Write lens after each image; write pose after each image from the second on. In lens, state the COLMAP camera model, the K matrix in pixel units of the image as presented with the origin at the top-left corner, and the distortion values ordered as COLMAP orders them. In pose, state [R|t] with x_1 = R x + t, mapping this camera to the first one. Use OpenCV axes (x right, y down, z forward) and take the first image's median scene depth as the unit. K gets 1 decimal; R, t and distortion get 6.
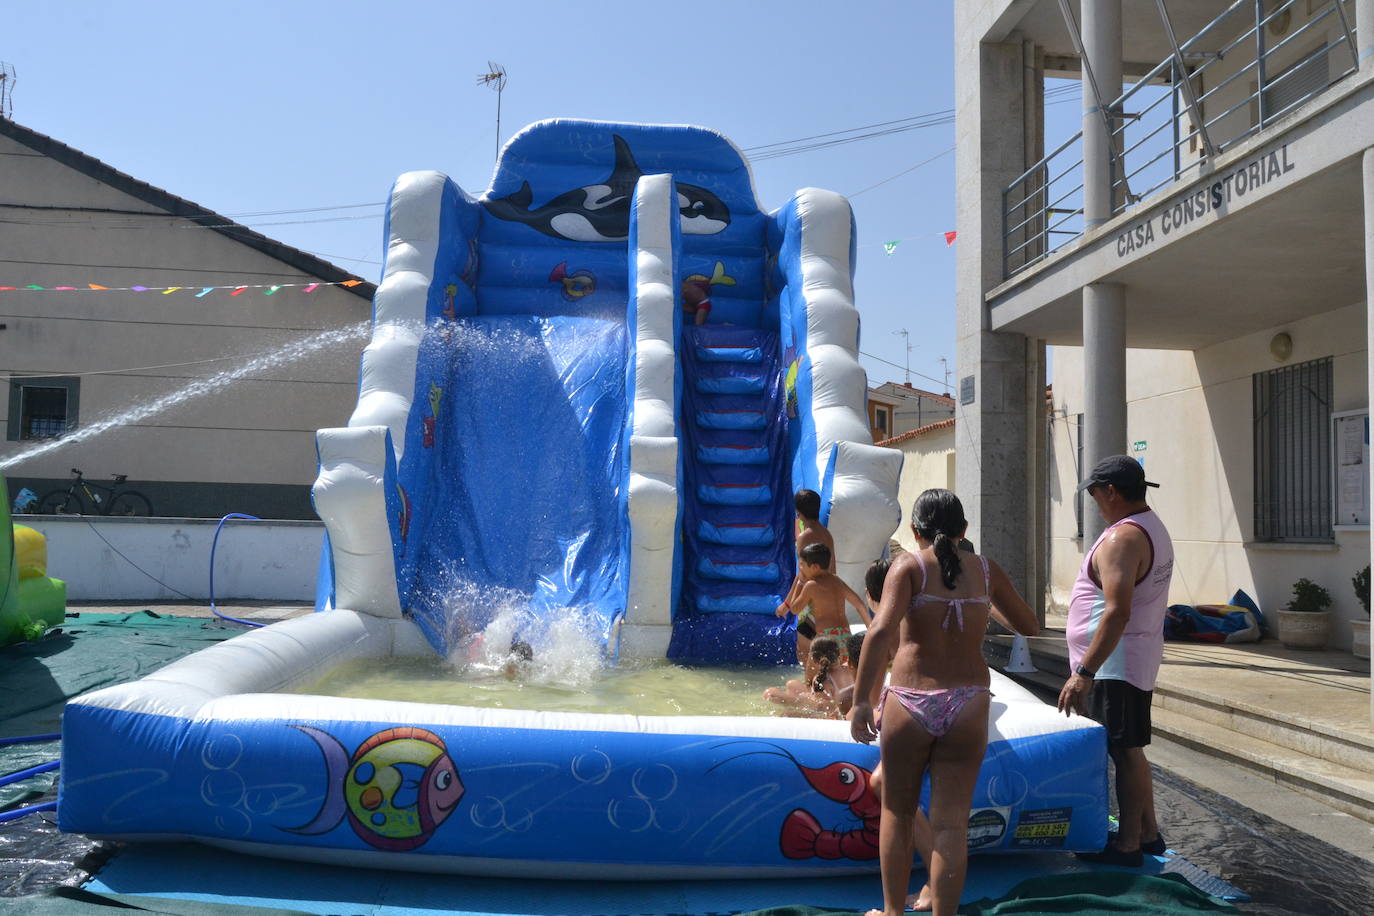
lens RADIAL K [[1192.6, 0, 687.0], [0, 1192.6, 458.0], [0, 0, 1]] dist [-0.084701, 0.012382]
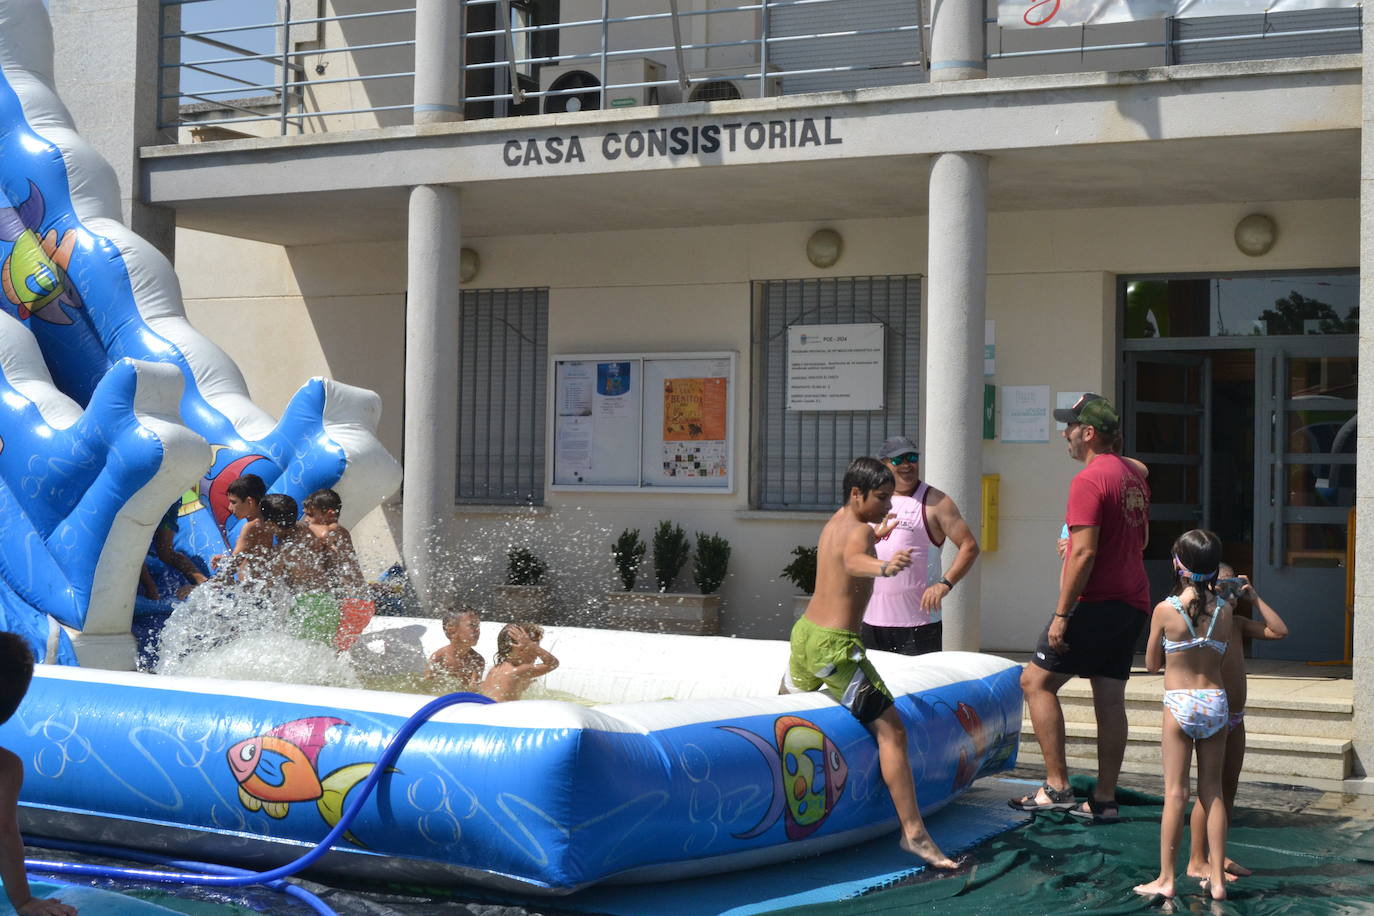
lens RADIAL K [[2179.7, 0, 687.0], [0, 2179.7, 458.0], [0, 0, 1]] dist [-0.020957, -0.079186]
pose [[0.527242, 0.007846, 0.849679, -0.645383], [-0.057451, 0.997998, 0.026434, -0.009269], [-0.847771, -0.062752, 0.526638, 0.050020]]
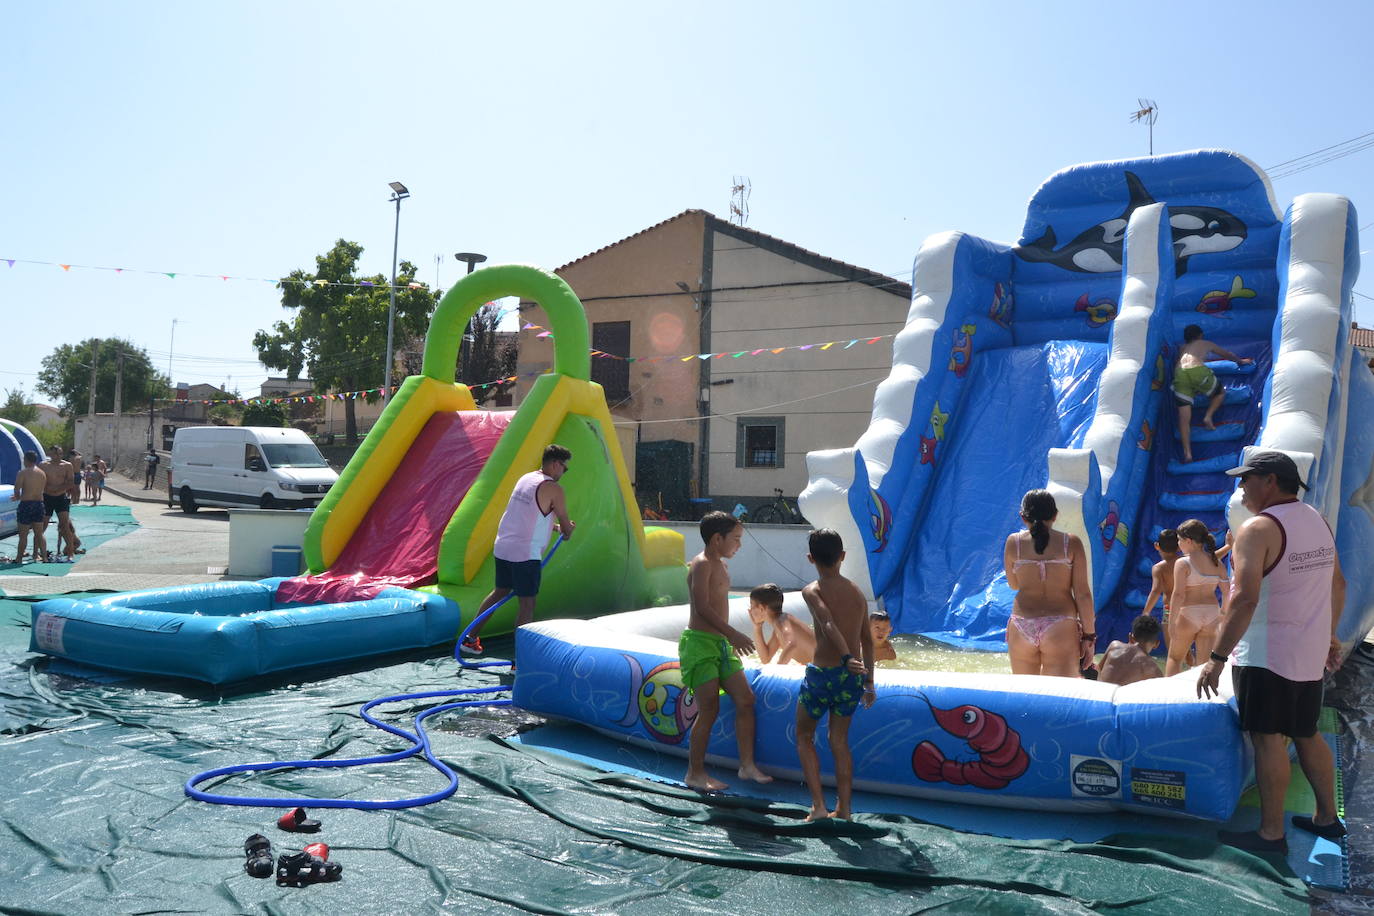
lens RADIAL K [[1090.8, 0, 693.2], [0, 1090.8, 457.0], [0, 0, 1]] dist [-0.076291, 0.004012]
pose [[0.798473, -0.032080, -0.601176, 0.210322], [0.021043, 0.999456, -0.025385, 0.006080], [0.601663, 0.007619, 0.798714, -0.024103]]
